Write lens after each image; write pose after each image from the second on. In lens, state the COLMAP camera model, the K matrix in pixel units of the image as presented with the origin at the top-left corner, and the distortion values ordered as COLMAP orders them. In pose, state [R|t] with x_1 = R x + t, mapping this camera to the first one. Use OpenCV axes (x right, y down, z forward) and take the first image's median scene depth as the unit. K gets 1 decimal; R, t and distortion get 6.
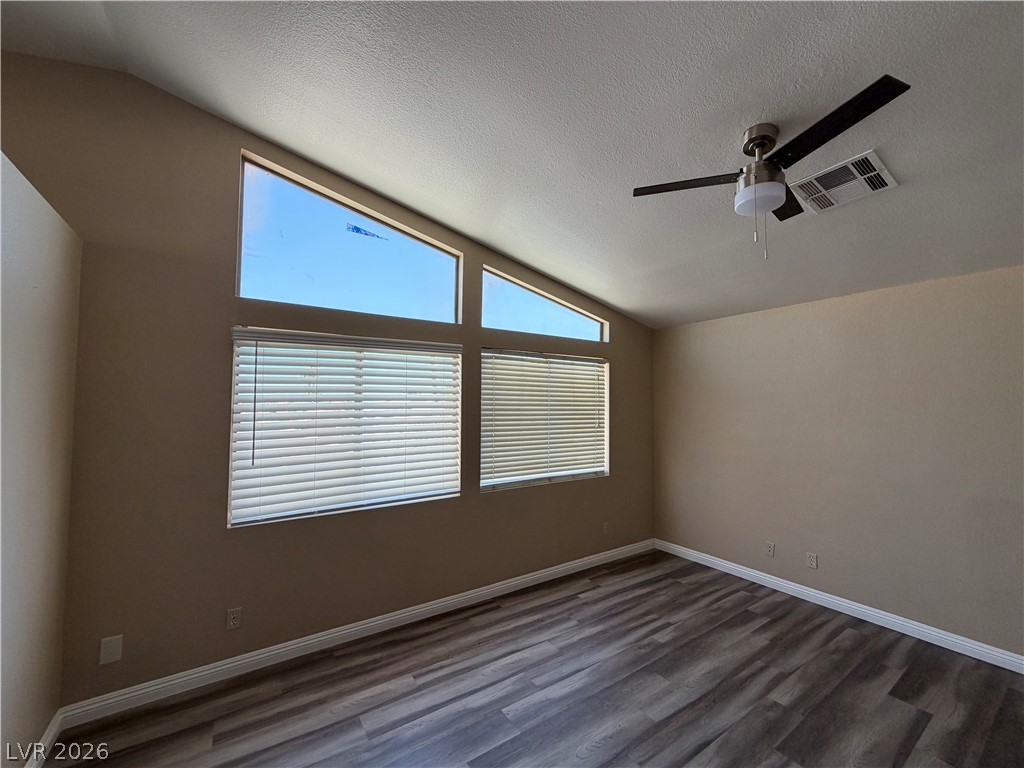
lens RADIAL K [[407.9, 0, 512.6], [0, 407.9, 386.5], [0, 0, 1]] dist [0.000012, 0.000173]
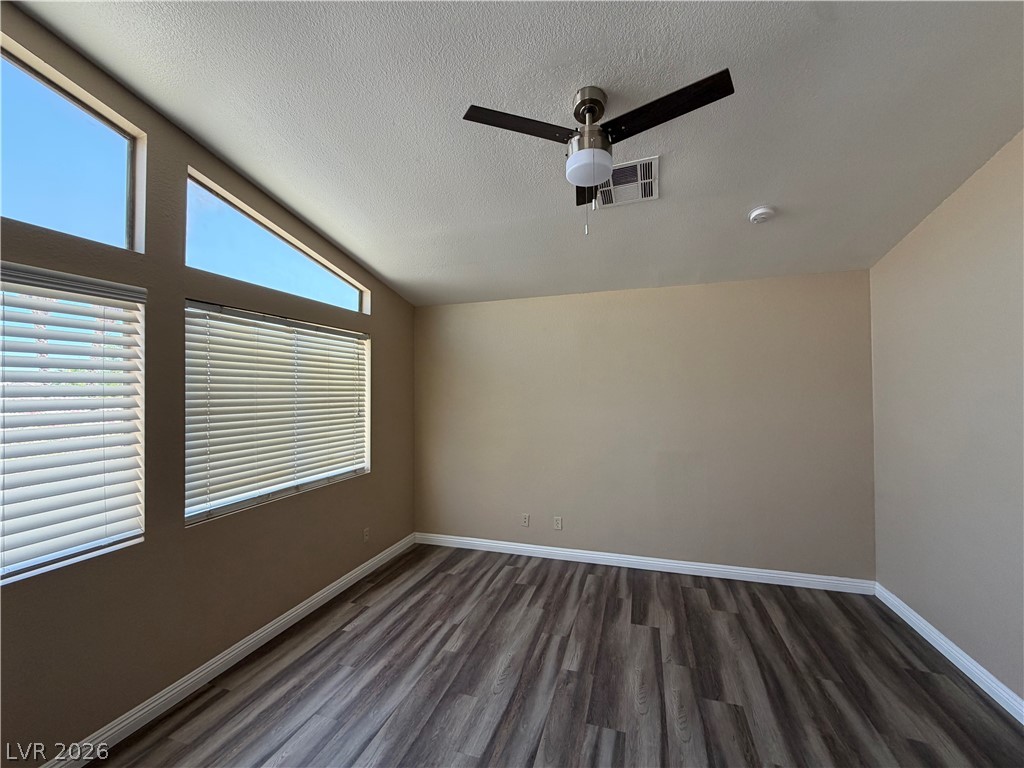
lens RADIAL K [[407.9, 0, 512.2], [0, 407.9, 385.9], [0, 0, 1]] dist [0.000012, 0.000173]
pose [[0.785173, -0.003490, 0.619266, -0.081536], [-0.015072, 0.999580, 0.024744, 0.018438], [-0.619093, -0.028762, 0.784791, 0.219732]]
